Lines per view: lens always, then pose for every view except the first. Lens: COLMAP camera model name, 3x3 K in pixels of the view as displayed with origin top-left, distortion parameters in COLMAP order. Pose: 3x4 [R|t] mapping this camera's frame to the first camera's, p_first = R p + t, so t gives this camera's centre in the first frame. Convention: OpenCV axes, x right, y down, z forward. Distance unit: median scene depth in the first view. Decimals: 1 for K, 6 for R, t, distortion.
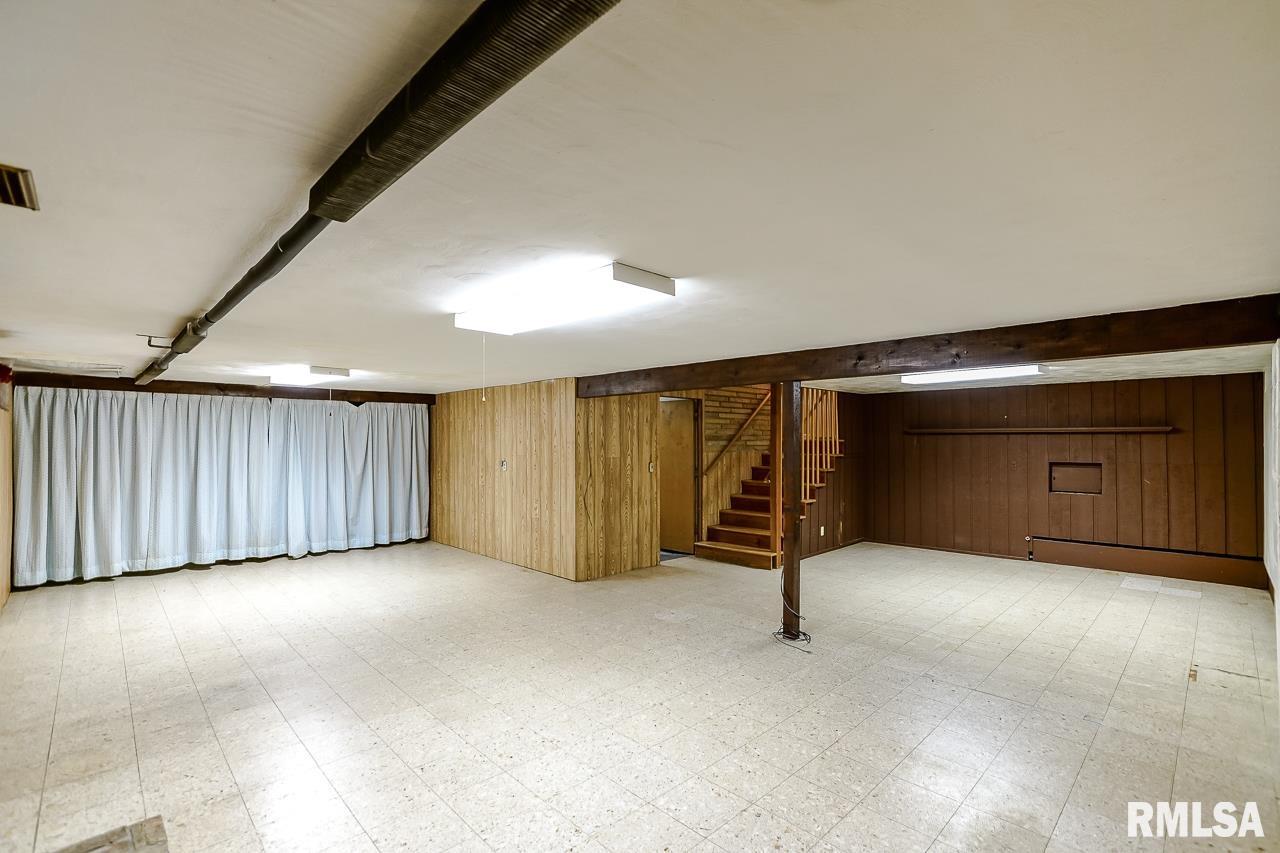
lens RADIAL K [[587.6, 0, 640.0], [0, 587.6, 426.5], [0, 0, 1]] dist [-0.020836, 0.000635]
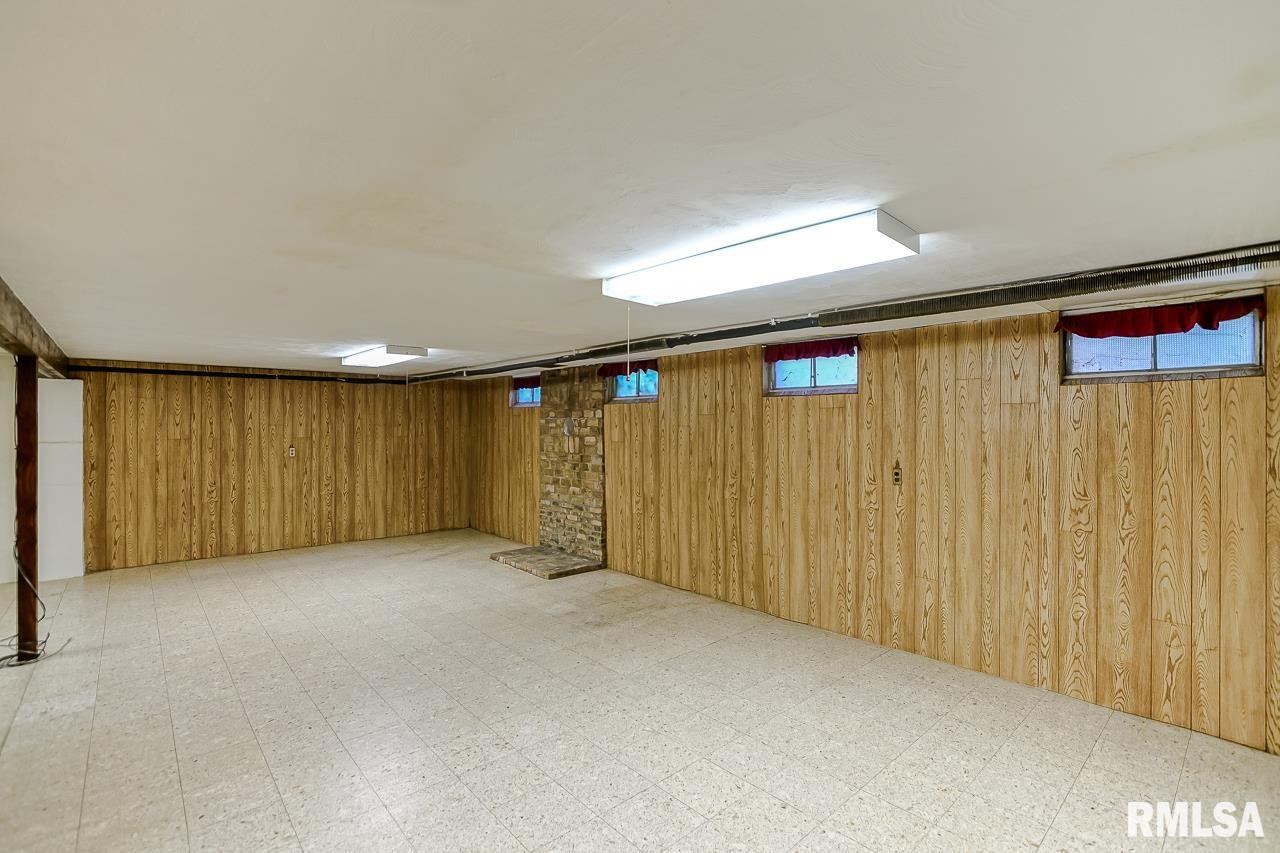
lens RADIAL K [[587.6, 0, 640.0], [0, 587.6, 426.5], [0, 0, 1]] dist [-0.020836, 0.000635]
pose [[-0.999323, -0.002968, 0.036682, -0.651859], [-0.003898, 0.999673, -0.025284, 0.038186], [-0.036595, -0.025410, -0.999007, 1.768403]]
